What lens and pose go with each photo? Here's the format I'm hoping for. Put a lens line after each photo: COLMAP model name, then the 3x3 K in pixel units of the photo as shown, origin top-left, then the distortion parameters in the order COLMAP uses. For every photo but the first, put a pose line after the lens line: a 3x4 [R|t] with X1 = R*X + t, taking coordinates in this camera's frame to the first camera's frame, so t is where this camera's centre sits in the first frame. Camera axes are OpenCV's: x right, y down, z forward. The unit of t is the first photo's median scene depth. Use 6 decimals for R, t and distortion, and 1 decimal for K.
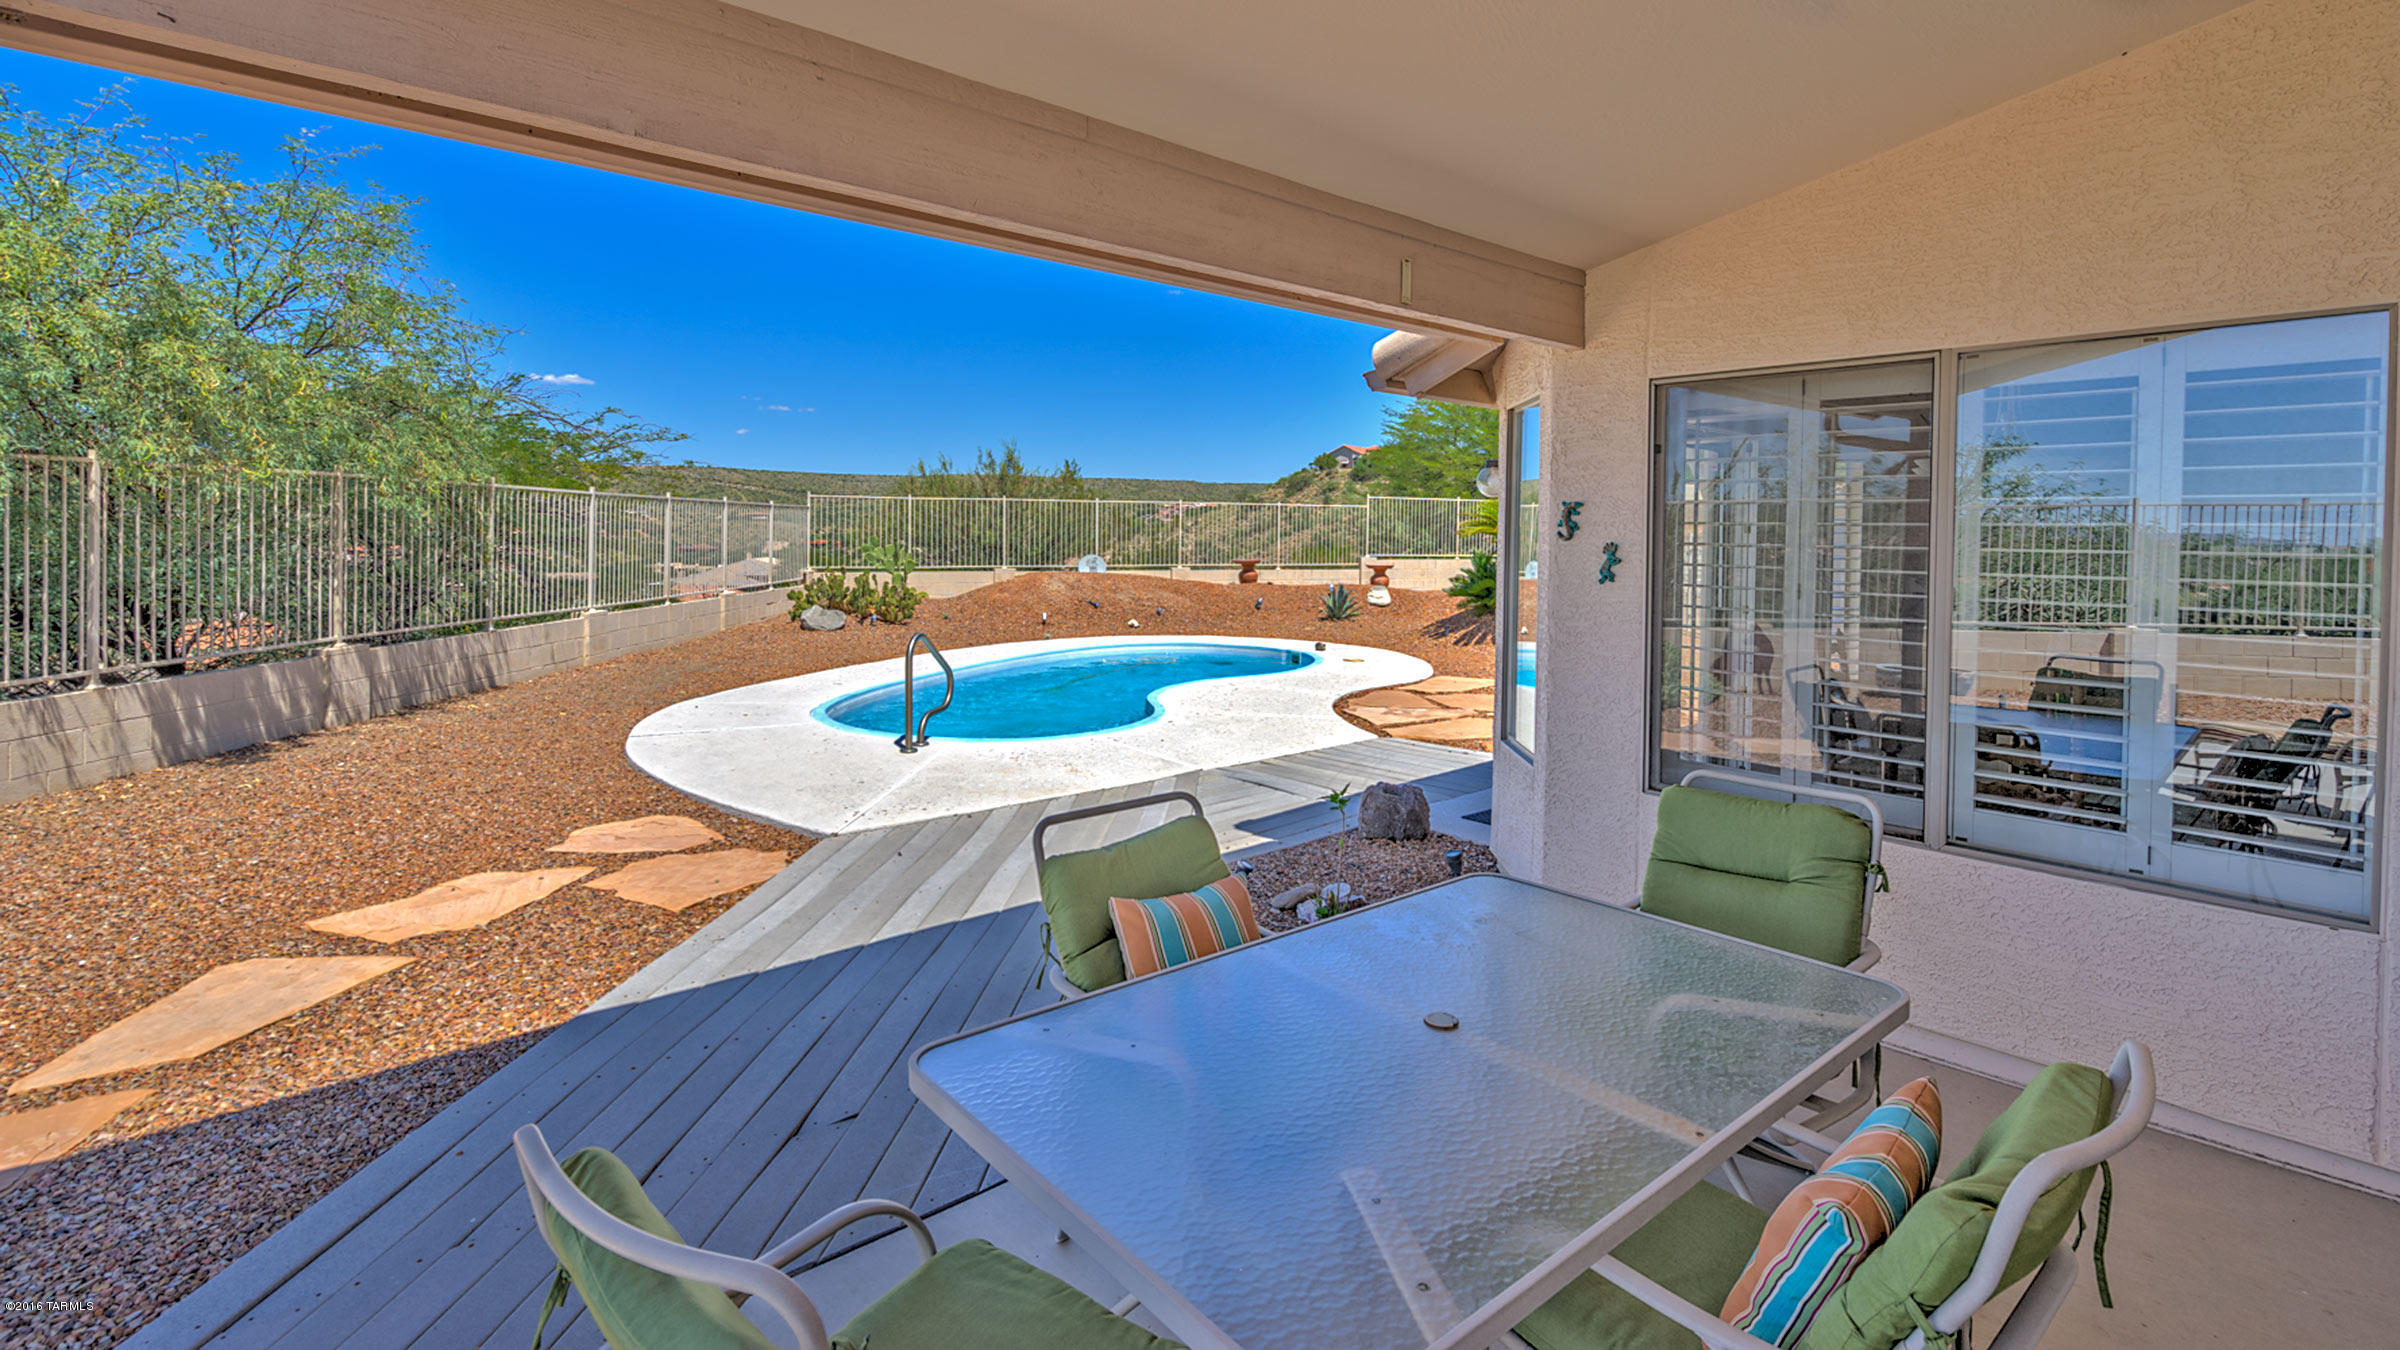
lens RADIAL K [[1068.5, 0, 1092.2], [0, 1068.5, 549.3], [0, 0, 1]] dist [0.000346, -0.000082]
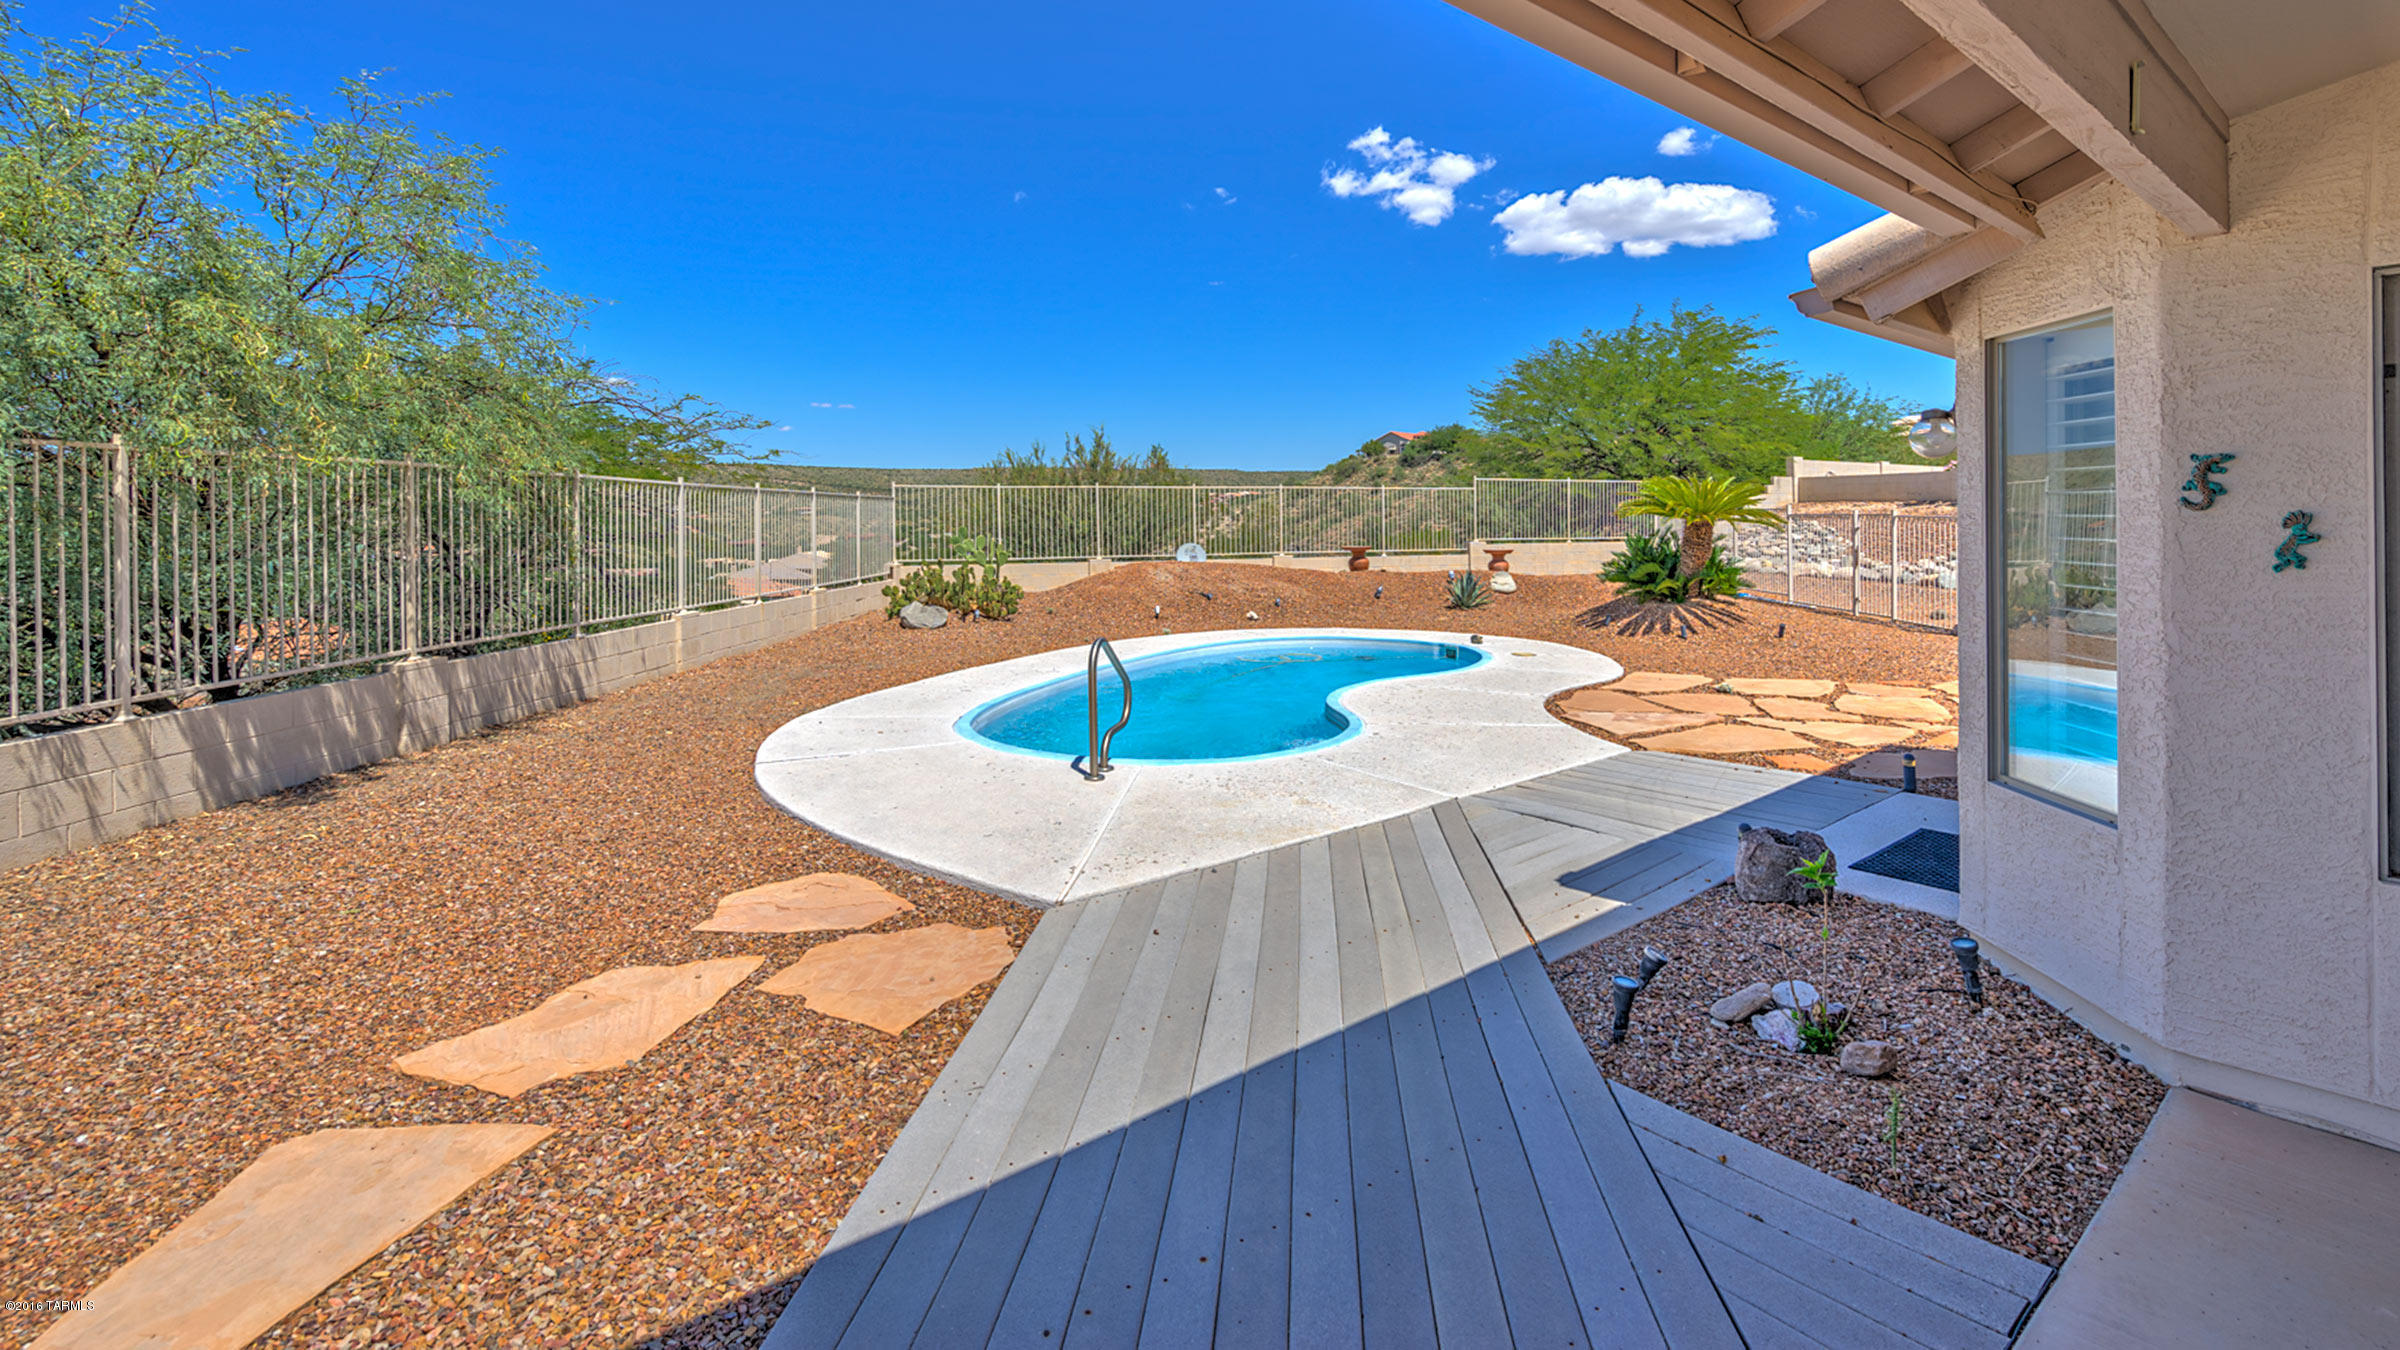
lens RADIAL K [[1056.5, 0, 1142.3], [0, 1056.5, 543.7], [0, 0, 1]] dist [-0.000807, 0.000002]
pose [[0.999892, -0.014715, -0.000038, -0.122095], [0.014715, 0.999878, 0.005152, 0.000020], [-0.000038, -0.005152, 0.999987, 0.156179]]
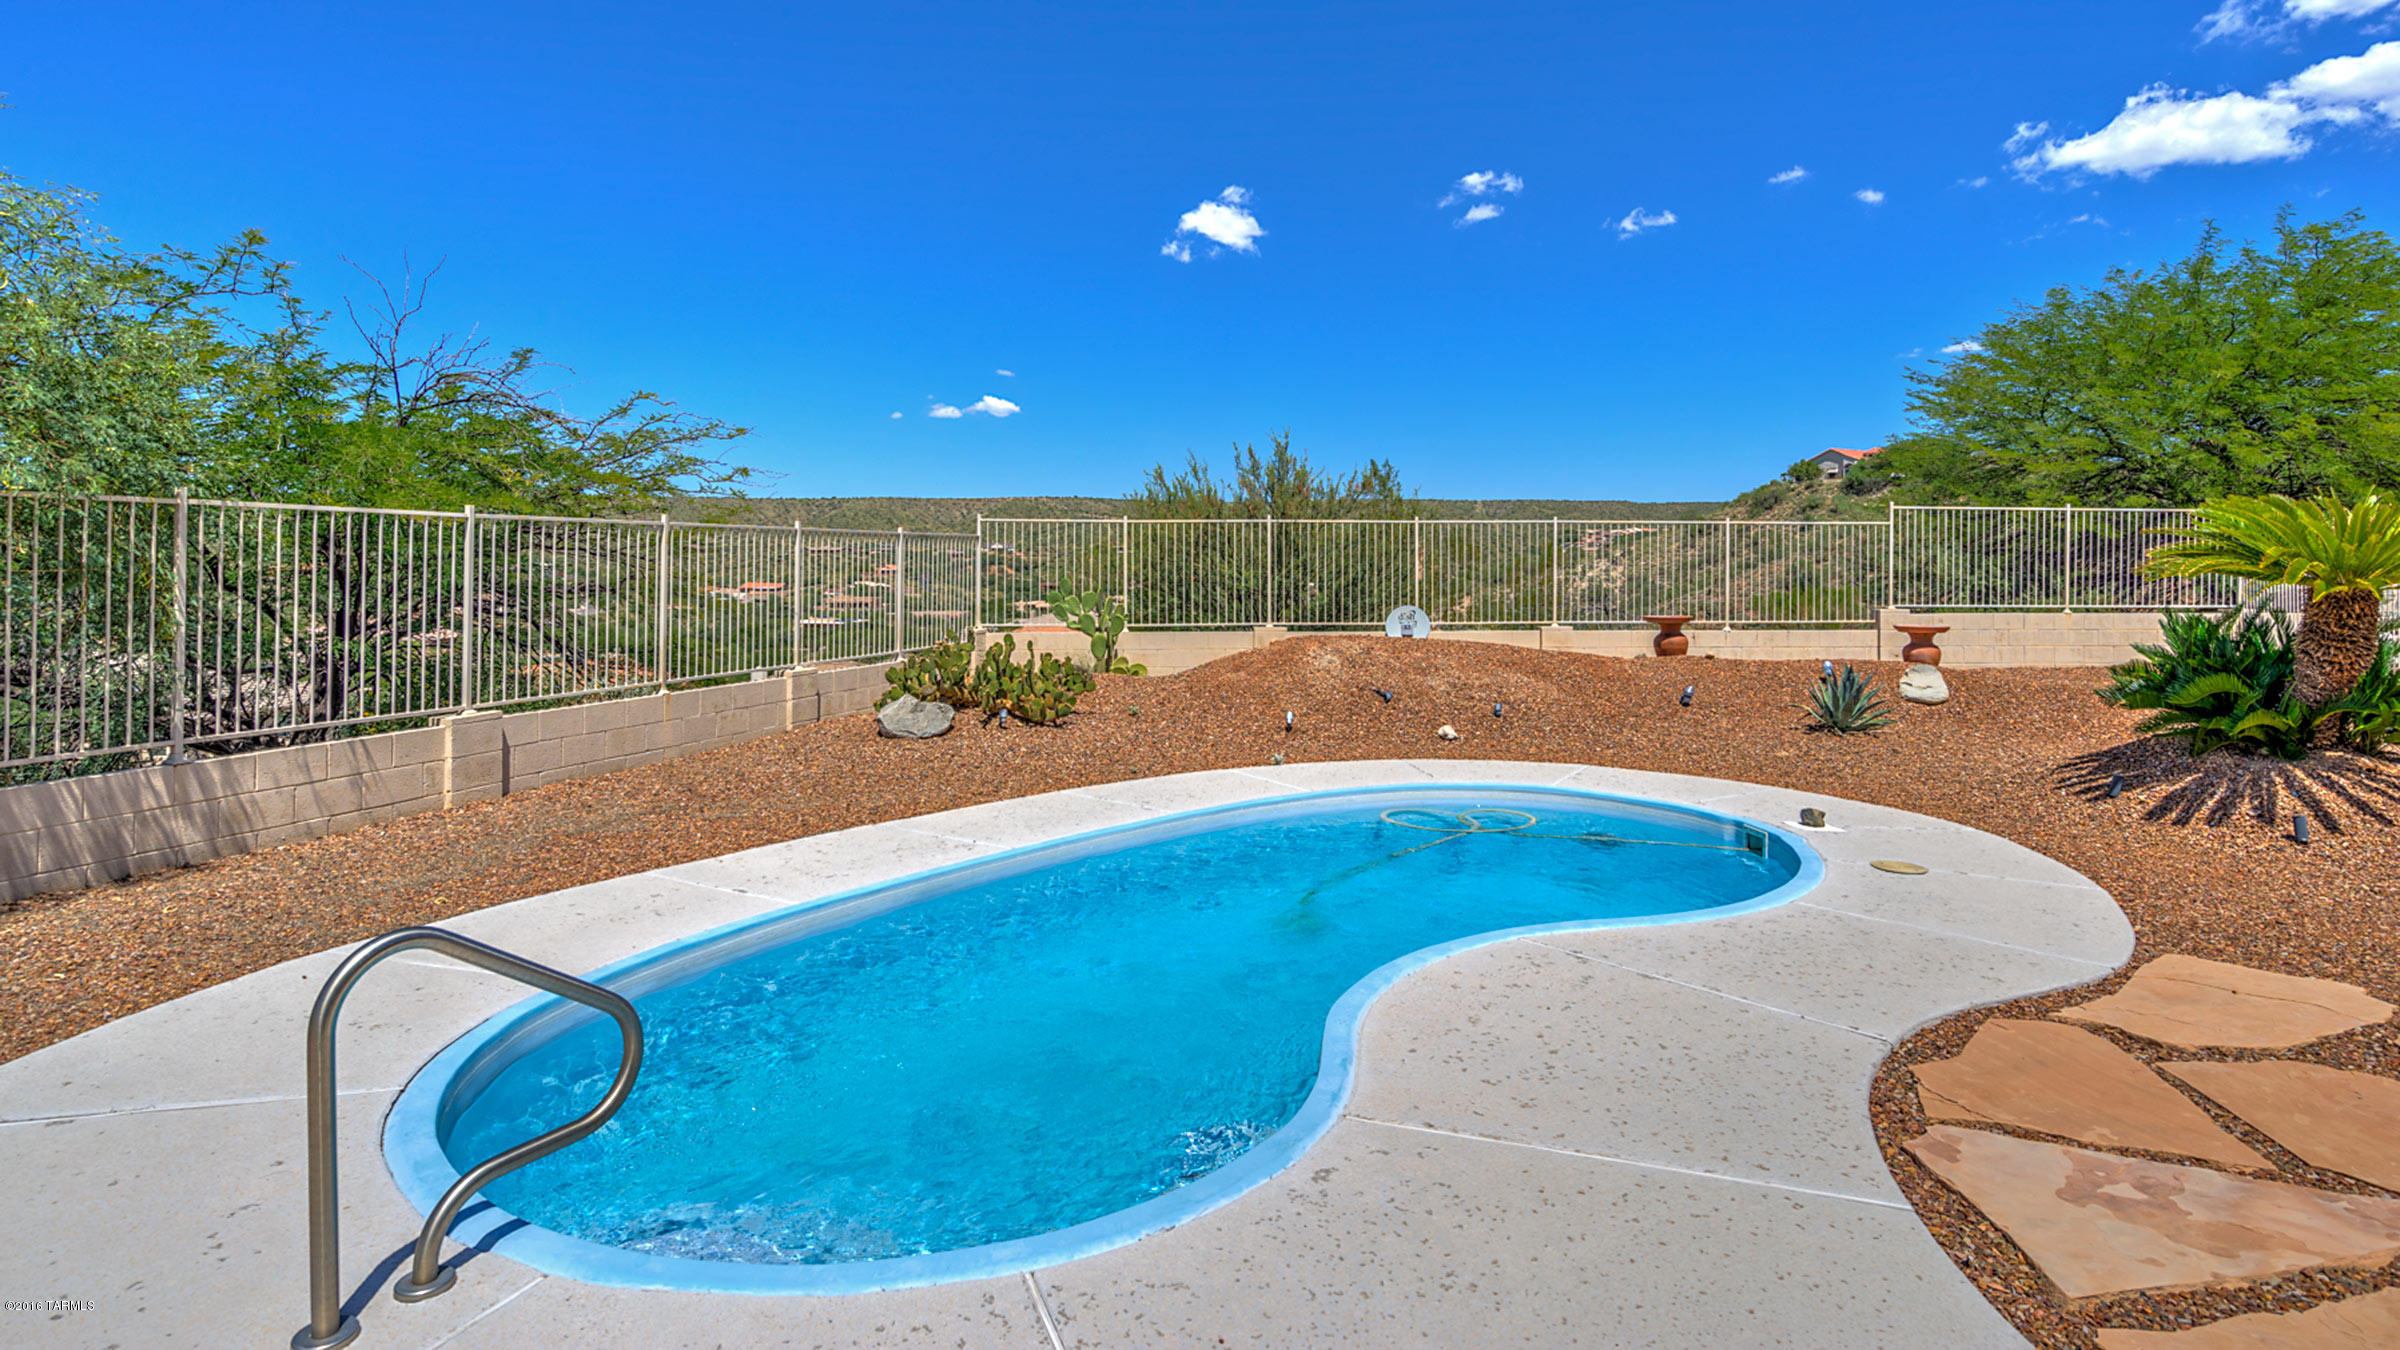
lens RADIAL K [[1262.7, 0, 1158.0], [0, 1262.7, 583.8], [0, 0, 1]] dist [0.002831, 0.001163]
pose [[0.966803, -0.004795, -0.255477, 0.133509], [0.004199, 0.999987, -0.002879, -0.018669], [0.255487, 0.001710, 0.966811, 0.662918]]
